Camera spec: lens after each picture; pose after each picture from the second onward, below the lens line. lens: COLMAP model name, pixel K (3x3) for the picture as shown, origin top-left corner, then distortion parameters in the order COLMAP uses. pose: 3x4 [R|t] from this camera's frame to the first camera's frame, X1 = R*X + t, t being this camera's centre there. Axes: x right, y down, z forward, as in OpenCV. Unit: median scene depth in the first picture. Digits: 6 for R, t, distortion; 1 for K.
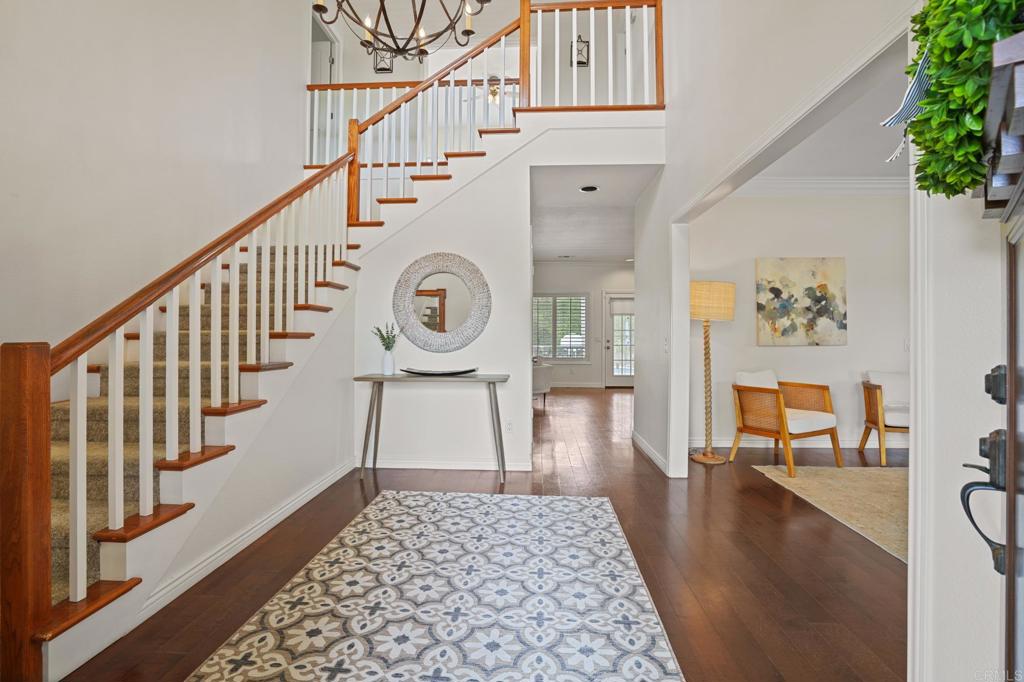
lens RADIAL K [[466.3, 0, 511.5], [0, 466.3, 336.4], [0, 0, 1]] dist [-0.002134, -0.000409]
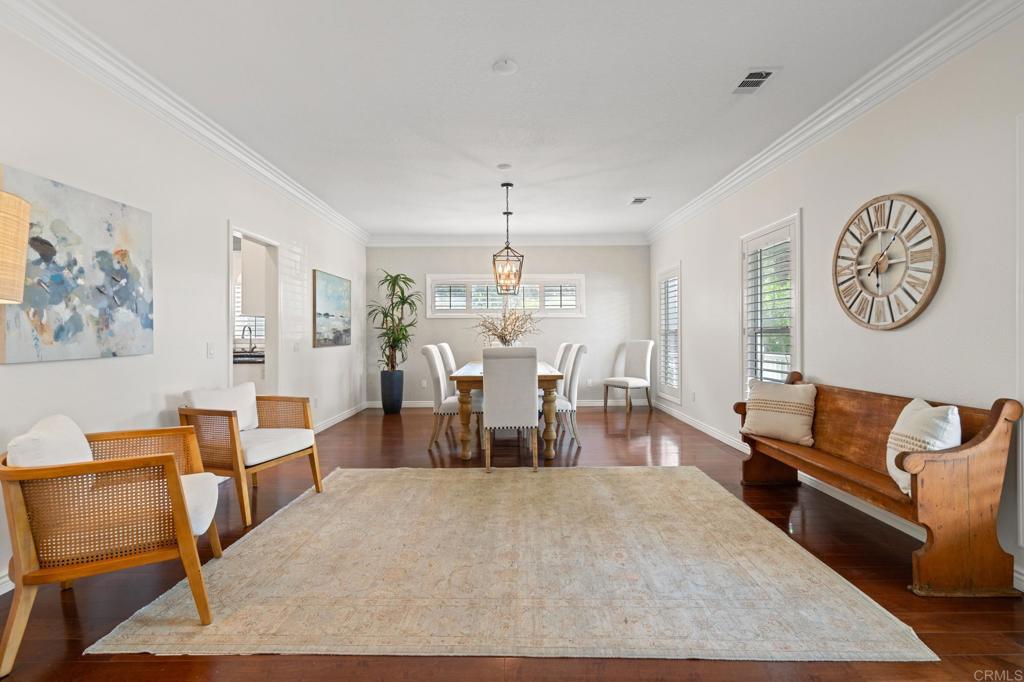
lens RADIAL K [[466.3, 0, 511.5], [0, 466.3, 333.8], [0, 0, 1]] dist [-0.002134, -0.000409]
pose [[-0.060057, -0.002365, 0.998192, 0.064856], [-0.001062, 0.999997, 0.002305, -0.010036], [-0.998194, -0.000922, -0.060059, 0.553213]]
